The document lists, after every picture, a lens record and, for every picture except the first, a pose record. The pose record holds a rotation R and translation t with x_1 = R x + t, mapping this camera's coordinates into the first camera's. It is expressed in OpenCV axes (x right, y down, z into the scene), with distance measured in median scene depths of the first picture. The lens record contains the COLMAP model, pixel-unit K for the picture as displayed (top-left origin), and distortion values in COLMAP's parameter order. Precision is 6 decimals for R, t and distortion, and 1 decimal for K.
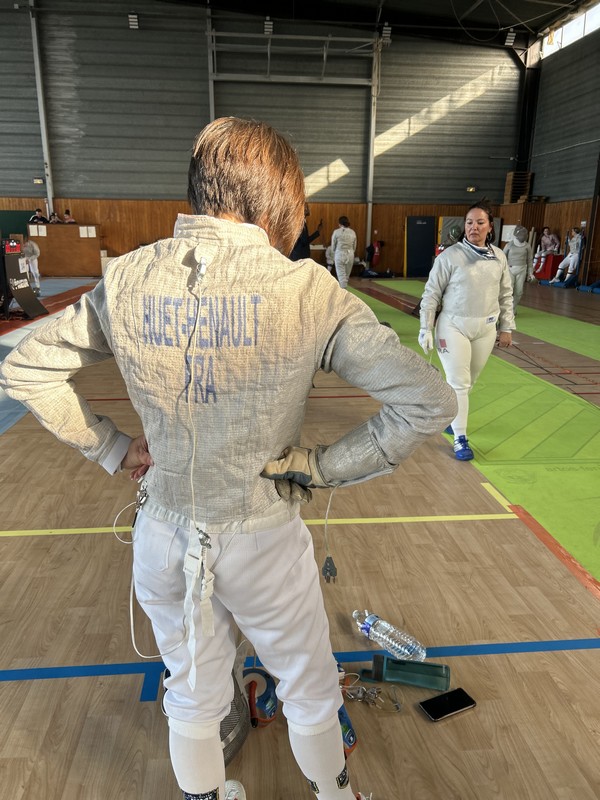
lens RADIAL K [[600.2, 0, 296.4], [0, 600.2, 399.7], [0, 0, 1]] dist [0.026891, -0.045145]
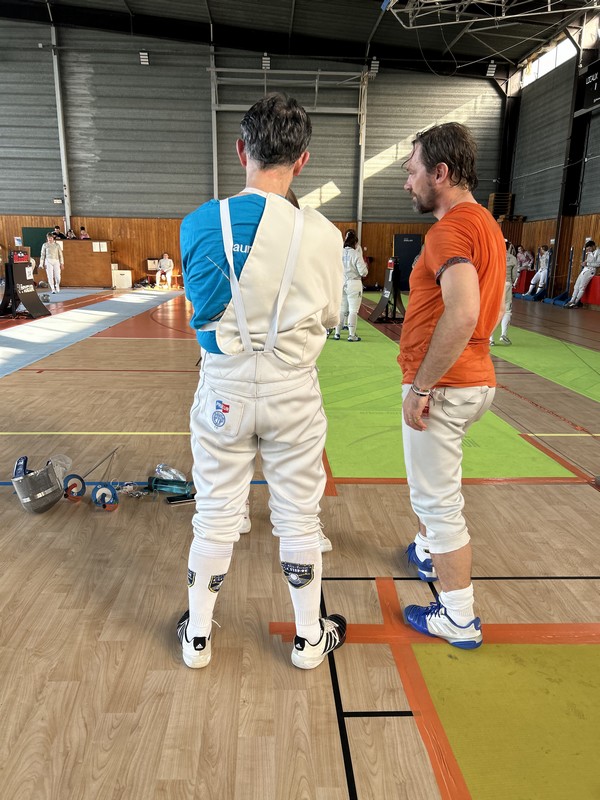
lens RADIAL K [[600.2, 0, 298.7], [0, 600.2, 407.6], [0, 0, 1]] dist [0.026891, -0.045145]
pose [[0.998876, 0.016613, -0.044382, 0.070863], [-0.017330, 0.999725, -0.015829, 0.027126], [0.044107, 0.016580, 0.998889, -0.082859]]
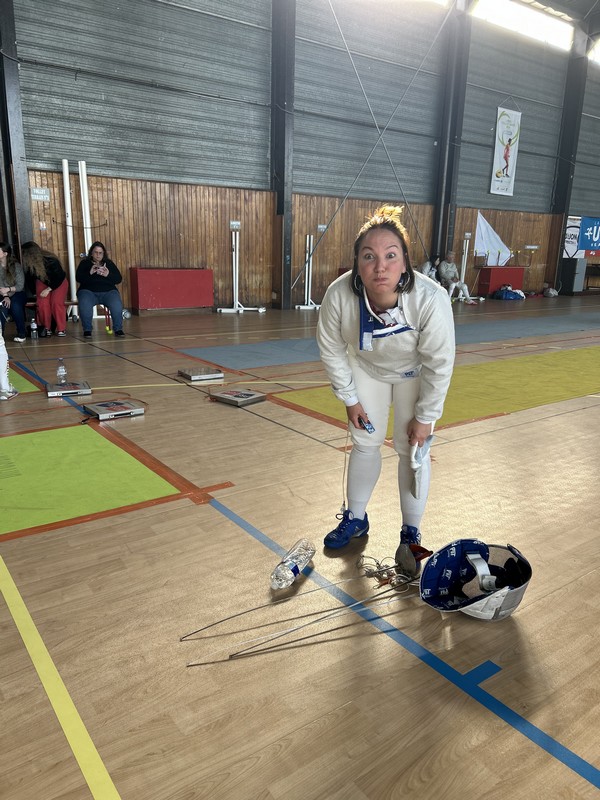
lens RADIAL K [[600.2, 0, 300.7], [0, 600.2, 404.1], [0, 0, 1]] dist [0.026891, -0.045145]
pose [[-0.518096, -0.228202, 0.824318, -0.077783], [0.195468, 0.906657, 0.373852, -0.032695], [-0.832688, 0.354819, -0.425129, 0.148197]]
